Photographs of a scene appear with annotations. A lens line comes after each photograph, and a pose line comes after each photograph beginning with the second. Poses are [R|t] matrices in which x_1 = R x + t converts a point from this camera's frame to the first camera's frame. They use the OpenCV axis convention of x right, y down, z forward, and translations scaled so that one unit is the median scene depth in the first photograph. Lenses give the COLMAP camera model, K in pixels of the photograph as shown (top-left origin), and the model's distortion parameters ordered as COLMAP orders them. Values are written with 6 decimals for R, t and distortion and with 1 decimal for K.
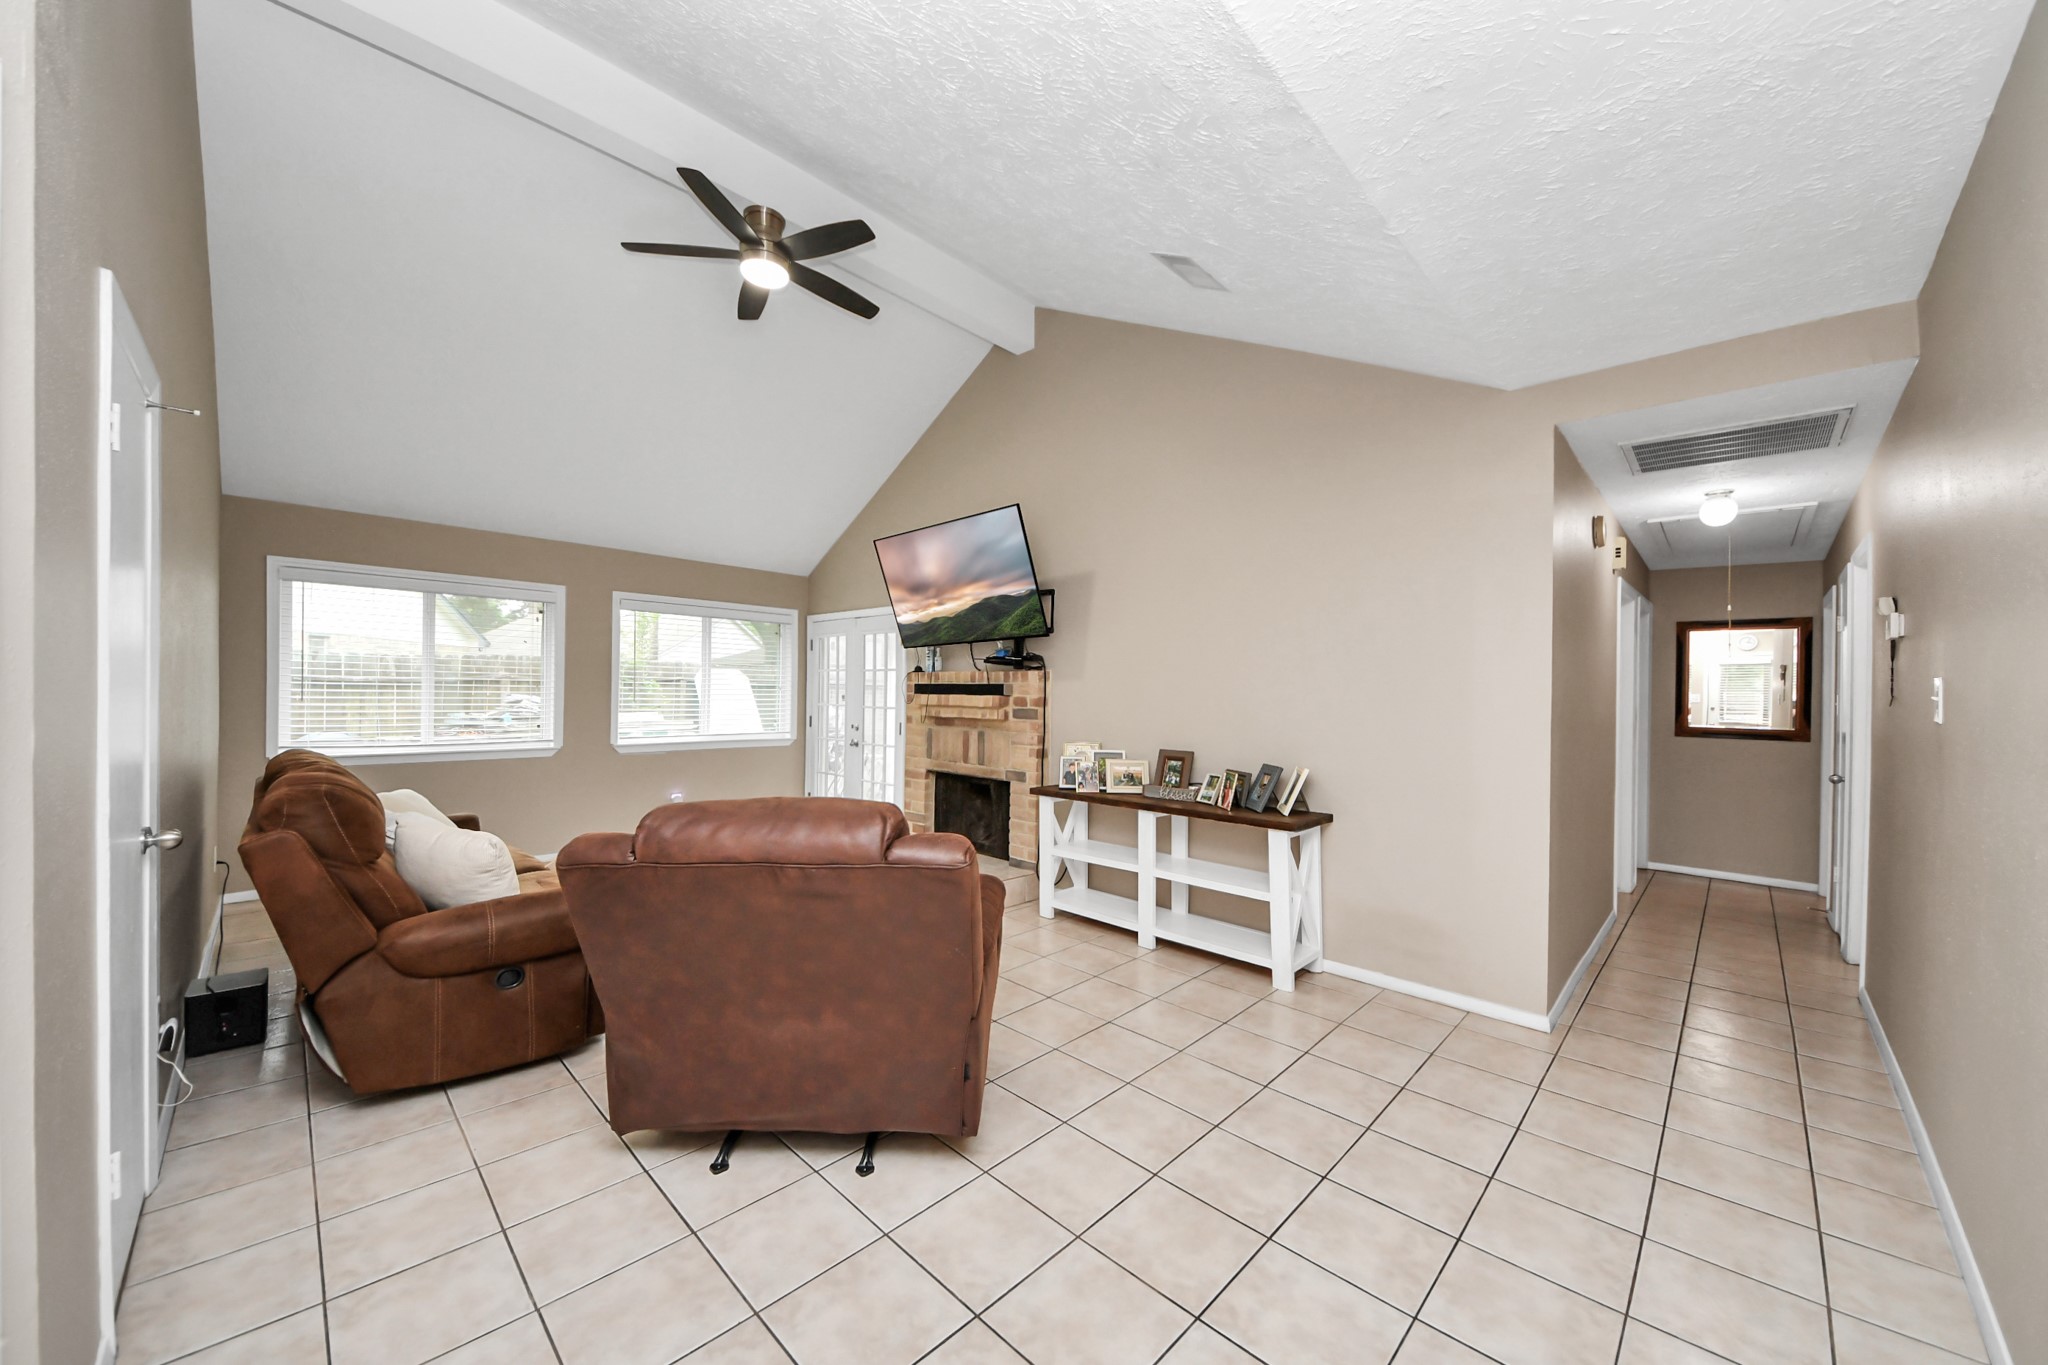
lens RADIAL K [[731.3, 0, 1019.6], [0, 731.3, 691.2], [0, 0, 1]] dist [0.026167, -0.014910]
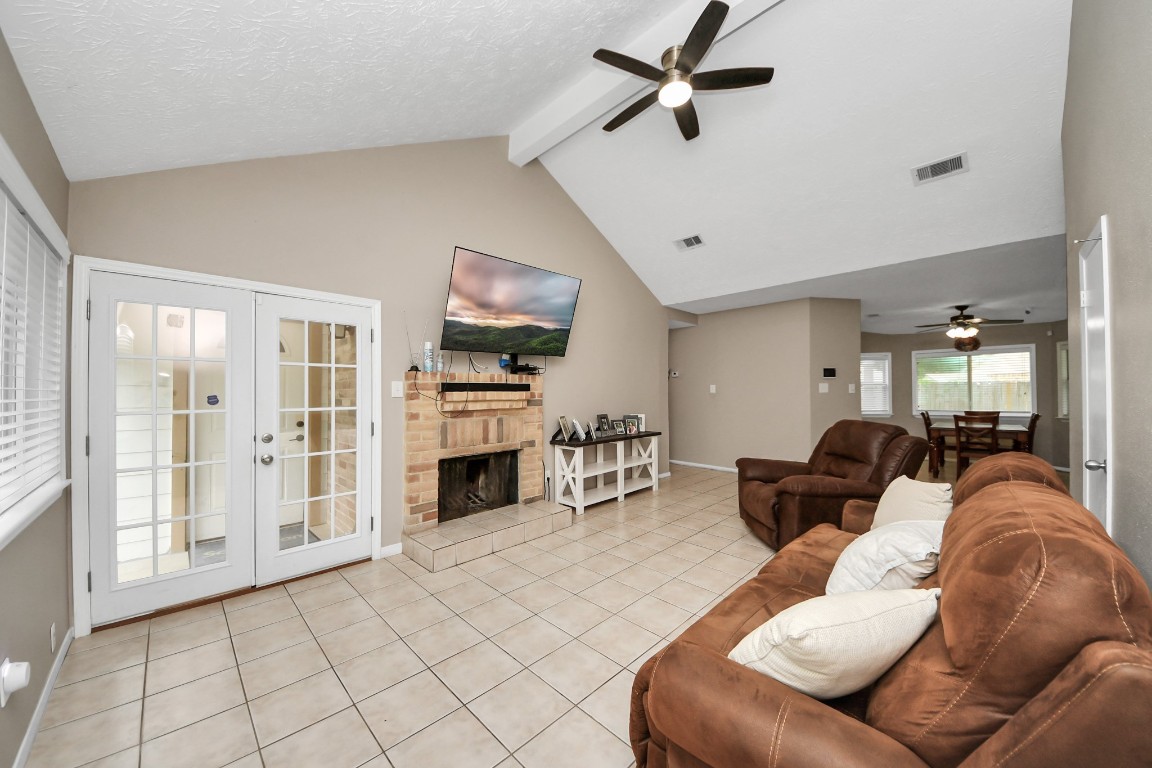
lens RADIAL K [[411.3, 0, 573.5], [0, 411.3, 388.9], [0, 0, 1]] dist [0.026167, -0.014910]
pose [[-0.001775, -0.005673, 0.999982, -0.841418], [0.004389, 0.999974, 0.005681, -0.003503], [-0.999989, 0.004399, -0.001750, 0.882087]]
